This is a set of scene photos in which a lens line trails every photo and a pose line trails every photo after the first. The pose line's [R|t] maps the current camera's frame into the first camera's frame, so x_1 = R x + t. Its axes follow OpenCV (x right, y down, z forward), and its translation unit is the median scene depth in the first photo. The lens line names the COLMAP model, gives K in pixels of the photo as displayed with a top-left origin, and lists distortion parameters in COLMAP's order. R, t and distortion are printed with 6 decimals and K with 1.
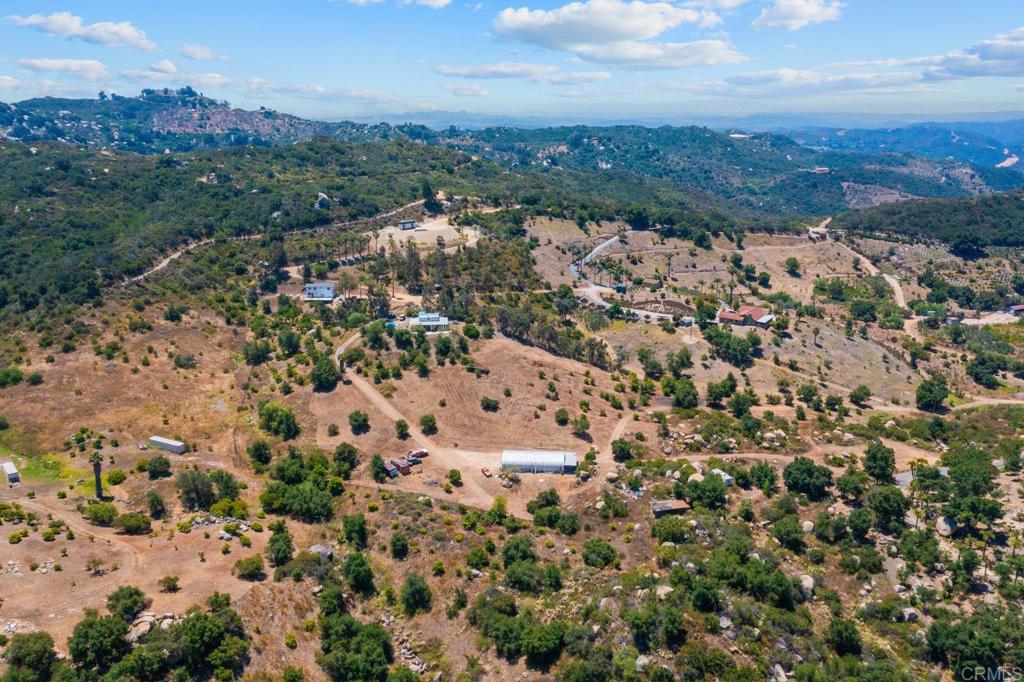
lens RADIAL K [[810.0, 0, 512.0], [0, 810.0, 341.5], [0, 0, 1]] dist [-0.005631, 0.006557]
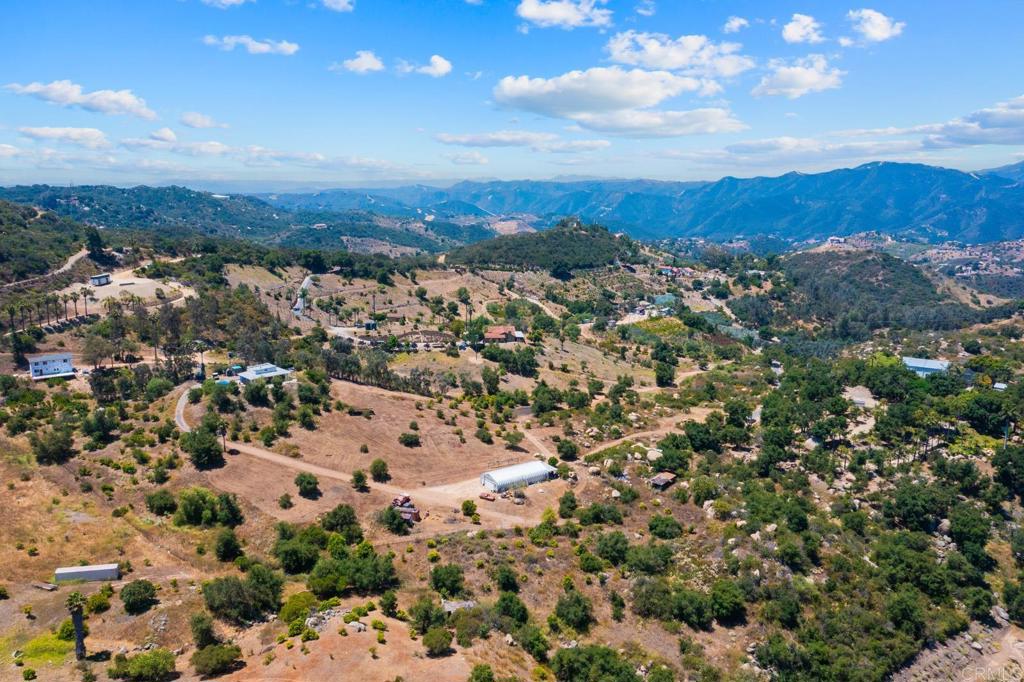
lens RADIAL K [[810.0, 0, 511.9], [0, 810.0, 340.6], [0, 0, 1]] dist [-0.005631, 0.006557]
pose [[0.771813, -0.115484, 0.625275, -0.292242], [0.165318, 0.985996, -0.021956, 0.002301], [-0.613983, 0.120315, 0.780096, 0.105585]]
